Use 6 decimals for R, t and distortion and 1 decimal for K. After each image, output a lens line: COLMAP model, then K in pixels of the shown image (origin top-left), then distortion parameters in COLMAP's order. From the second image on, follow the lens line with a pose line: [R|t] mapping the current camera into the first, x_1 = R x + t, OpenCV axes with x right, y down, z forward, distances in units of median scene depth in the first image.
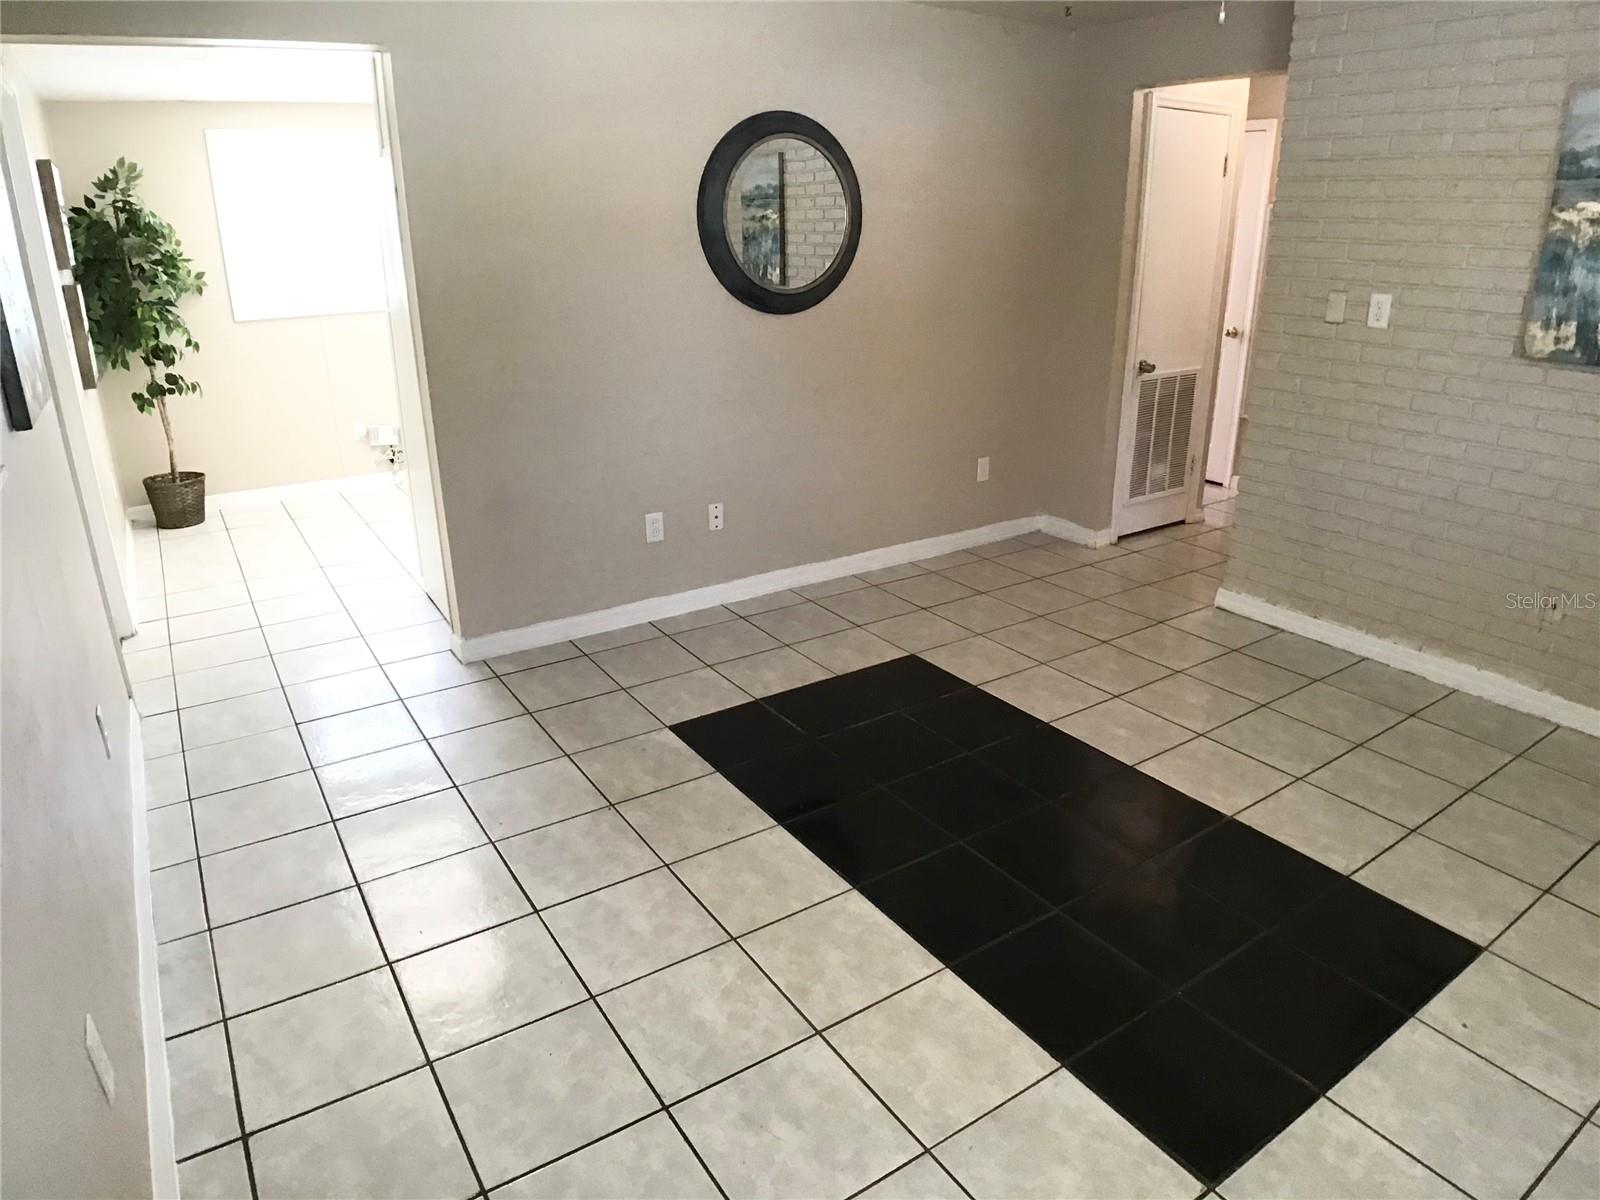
lens RADIAL K [[994.0, 0, 810.8], [0, 994.0, 597.8], [0, 0, 1]] dist [-0.078682, 0.000071]
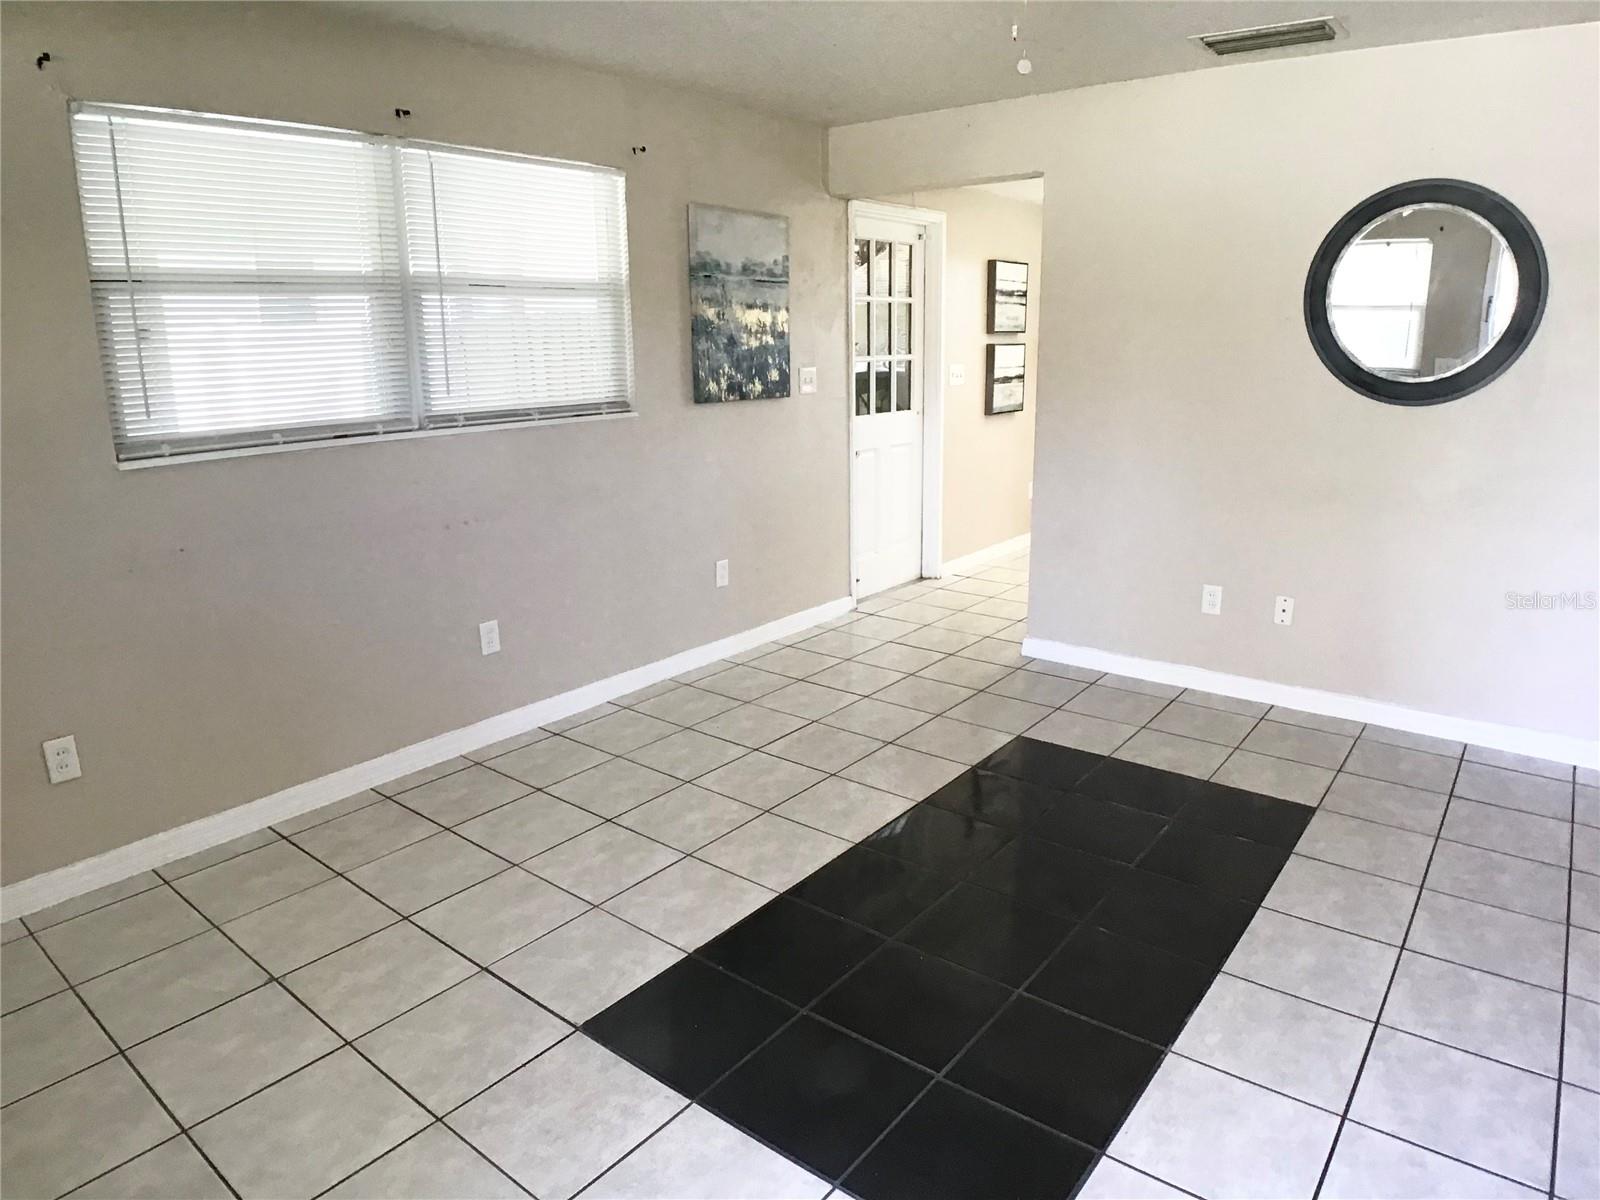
lens RADIAL K [[994.0, 0, 813.1], [0, 994.0, 600.6], [0, 0, 1]] dist [-0.078682, 0.000071]
pose [[0.307423, 0.234630, -0.922193, 0.843121], [-0.304321, 0.942471, 0.138340, -0.108692], [0.901598, 0.238113, 0.361140, 0.311049]]
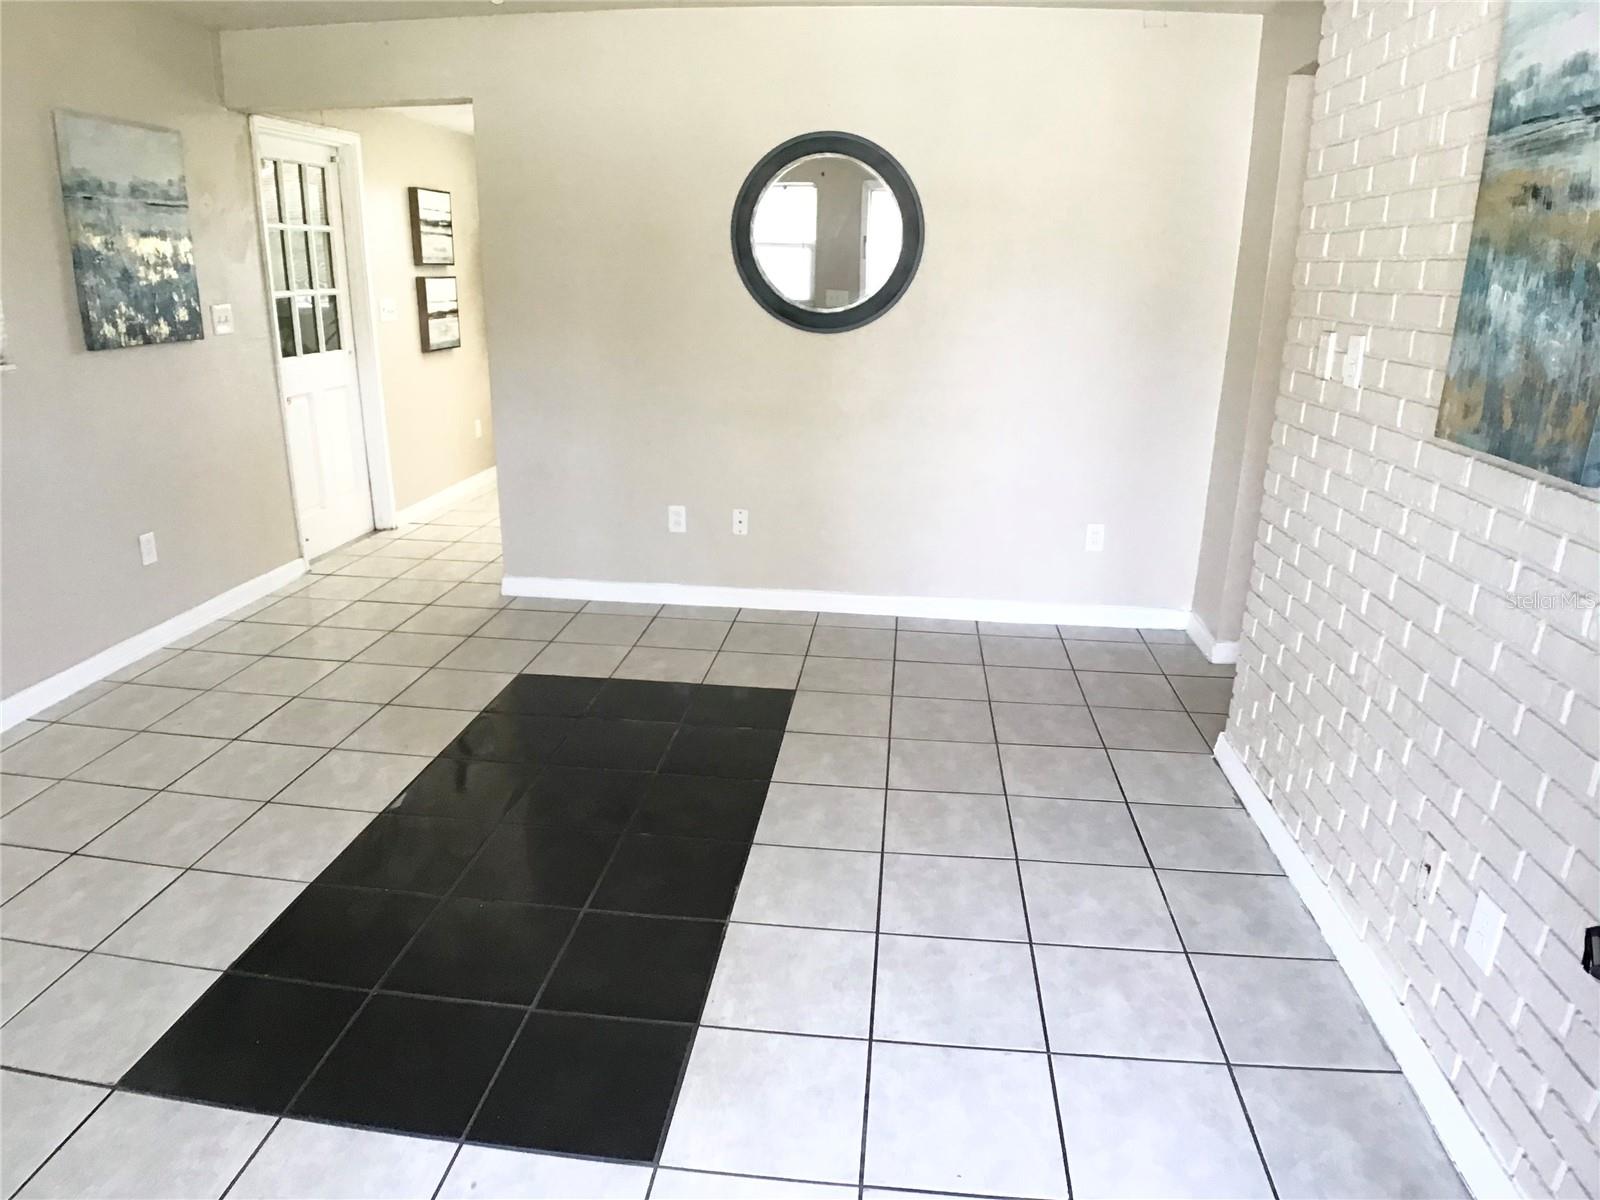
lens RADIAL K [[994.0, 0, 806.5], [0, 994.0, 604.2], [0, 0, 1]] dist [-0.078682, 0.000071]
pose [[0.766165, 0.213454, -0.606159, 0.837230], [-0.228548, 0.972065, 0.053429, -0.100263], [0.600631, 0.097601, 0.793547, 0.285858]]
